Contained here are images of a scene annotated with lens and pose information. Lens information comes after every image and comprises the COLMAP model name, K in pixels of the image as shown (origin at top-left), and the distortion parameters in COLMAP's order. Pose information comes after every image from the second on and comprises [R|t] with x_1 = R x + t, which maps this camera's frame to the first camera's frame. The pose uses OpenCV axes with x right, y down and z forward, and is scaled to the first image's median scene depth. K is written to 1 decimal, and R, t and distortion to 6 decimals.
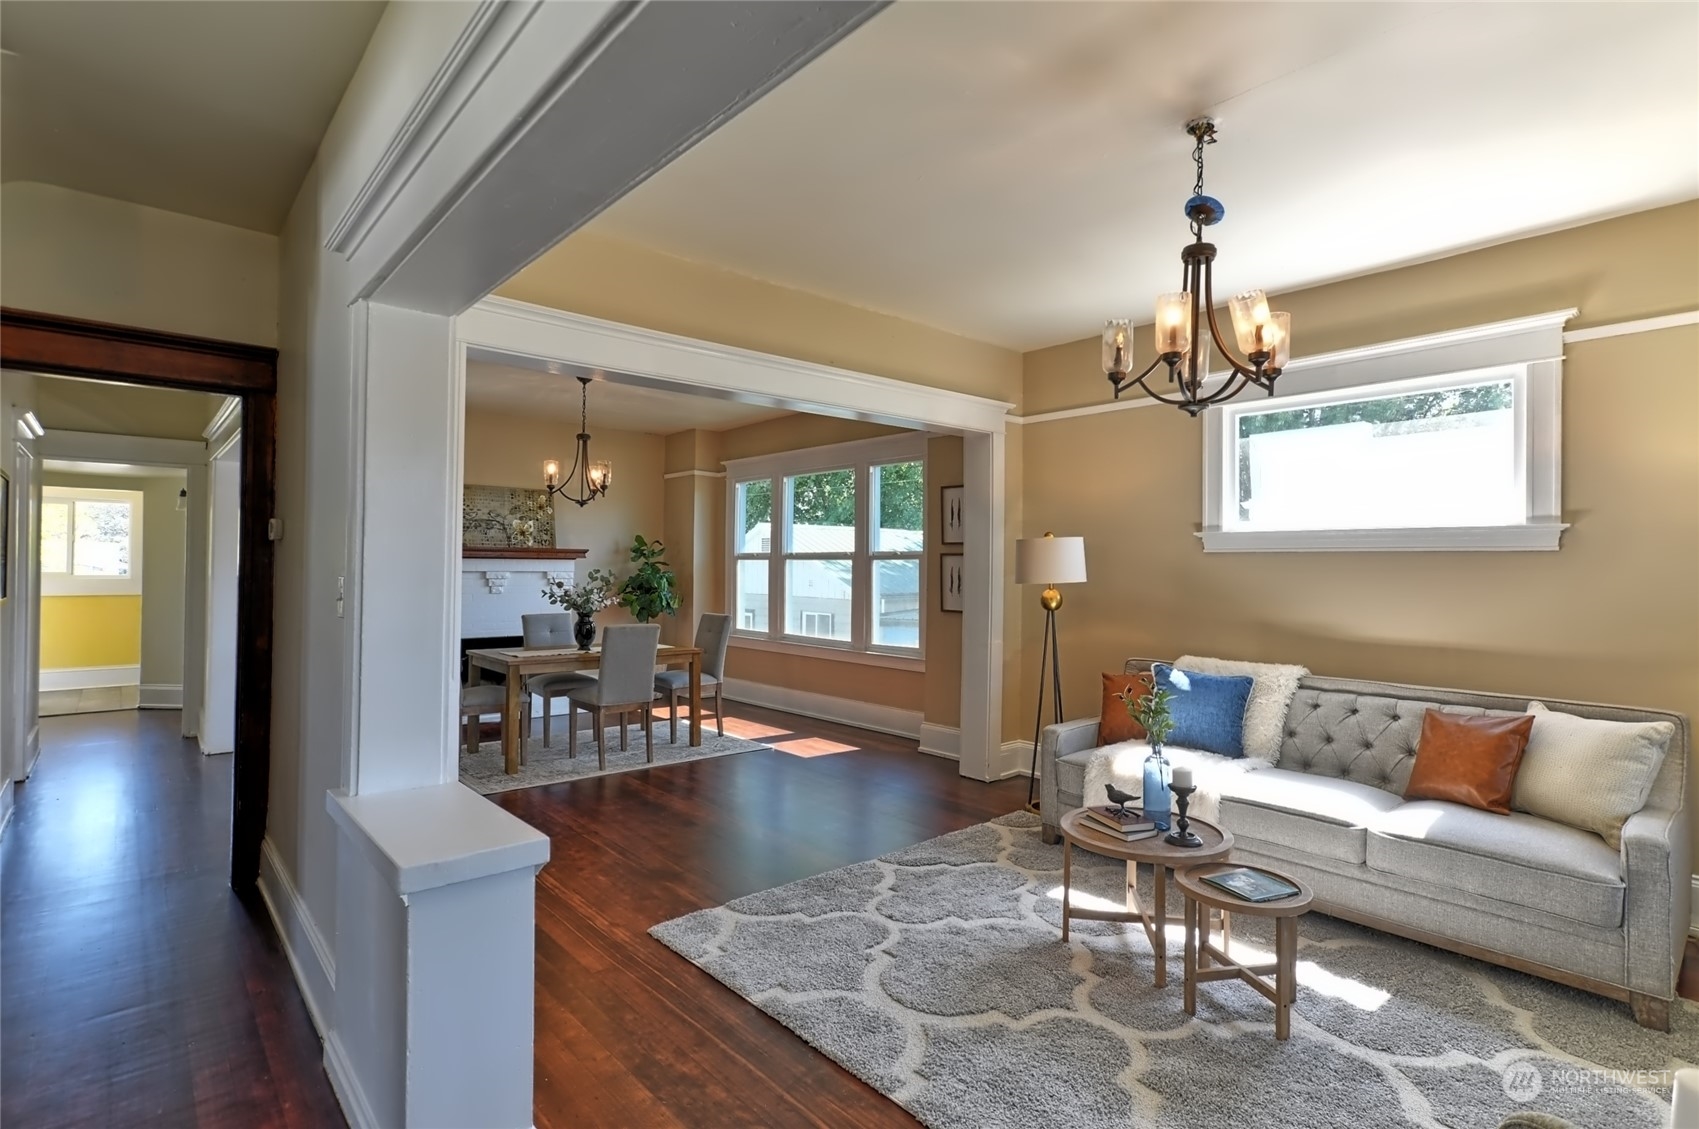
lens RADIAL K [[839.1, 0, 833.8], [0, 839.1, 565.0], [0, 0, 1]] dist [-0.008899, 0.010059]
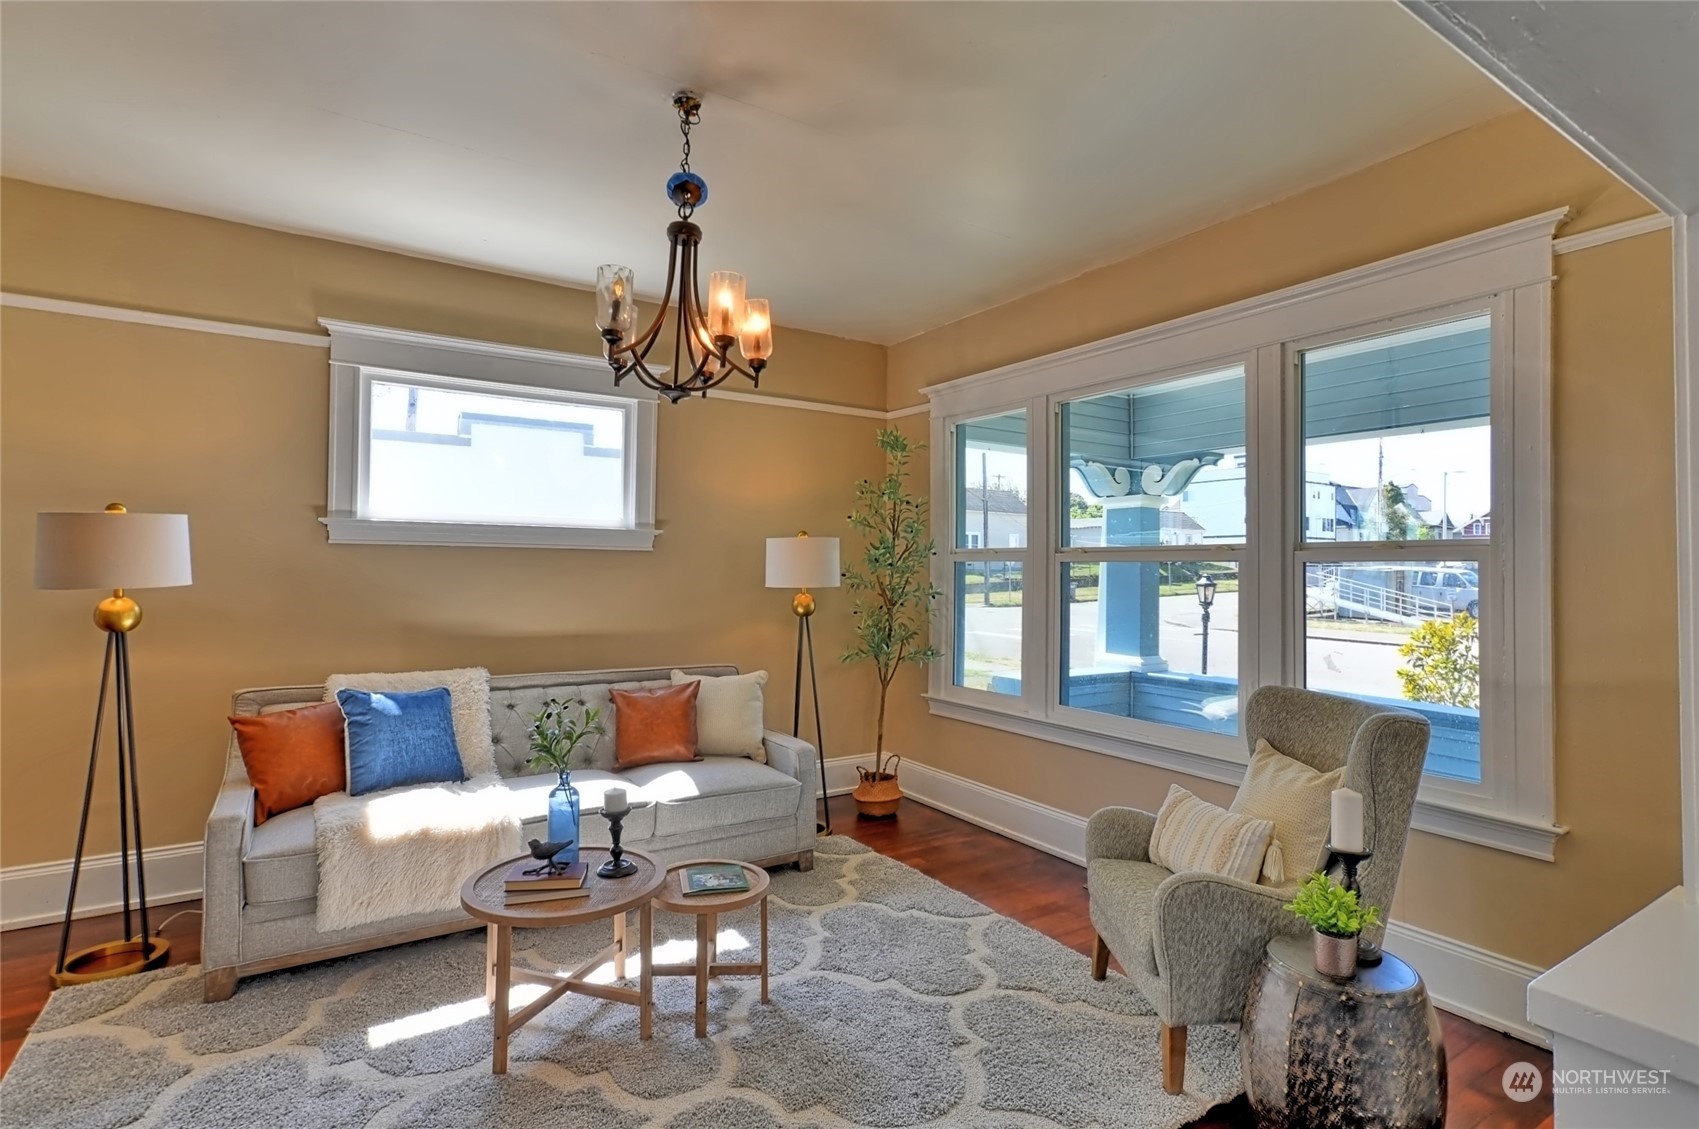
lens RADIAL K [[839.1, 0, 855.7], [0, 839.1, 558.4], [0, 0, 1]] dist [-0.008899, 0.010059]
pose [[0.125044, 0.005405, 0.992136, -0.214337], [-0.009551, 0.999945, -0.004244, -0.001437], [-0.992105, -0.008946, 0.125089, 0.309306]]
